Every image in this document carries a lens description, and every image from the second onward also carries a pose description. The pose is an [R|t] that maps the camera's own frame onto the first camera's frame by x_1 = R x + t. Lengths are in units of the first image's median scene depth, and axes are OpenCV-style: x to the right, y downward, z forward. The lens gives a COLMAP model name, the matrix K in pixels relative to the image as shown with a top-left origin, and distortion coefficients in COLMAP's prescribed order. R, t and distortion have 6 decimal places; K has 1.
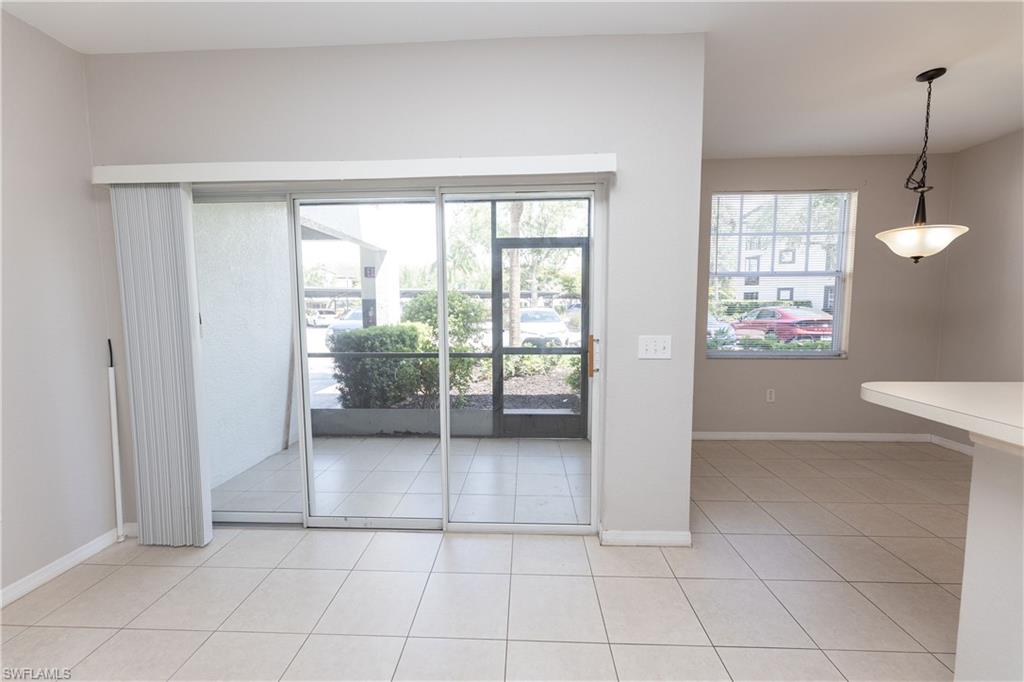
lens RADIAL K [[407.6, 0, 512.1], [0, 407.6, 339.7], [0, 0, 1]] dist [-0.000687, -0.000039]
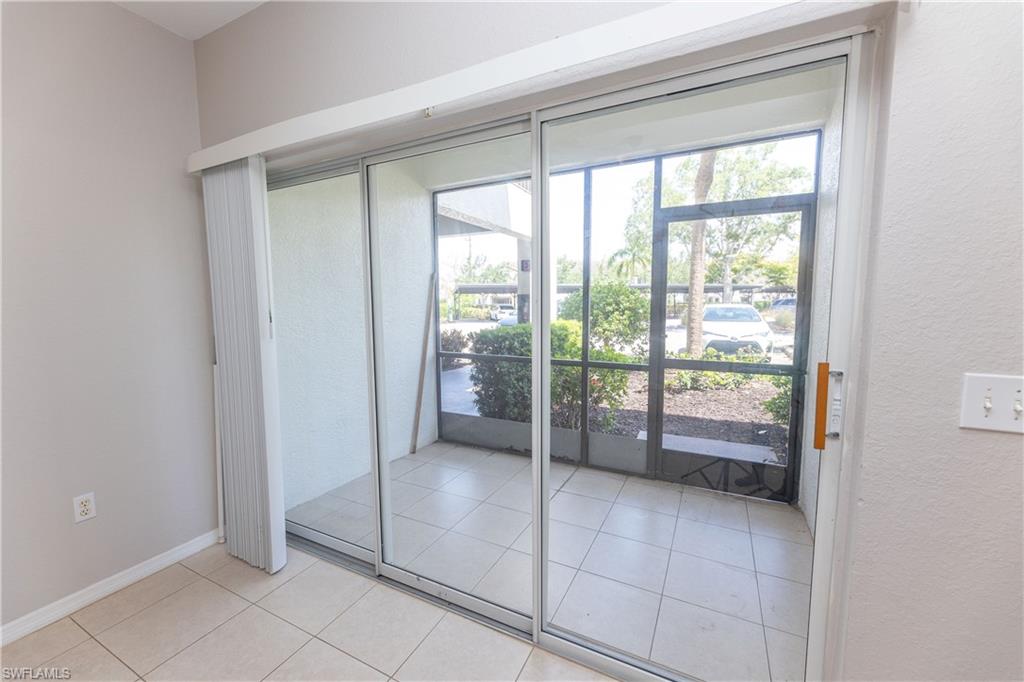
lens RADIAL K [[407.6, 0, 509.1], [0, 407.6, 339.8], [0, 0, 1]] dist [-0.000687, -0.000039]
pose [[0.905319, 0.040108, -0.422834, 0.027105], [-0.035466, 0.999193, 0.018844, -0.015744], [0.423249, -0.002063, 0.906011, 0.184449]]
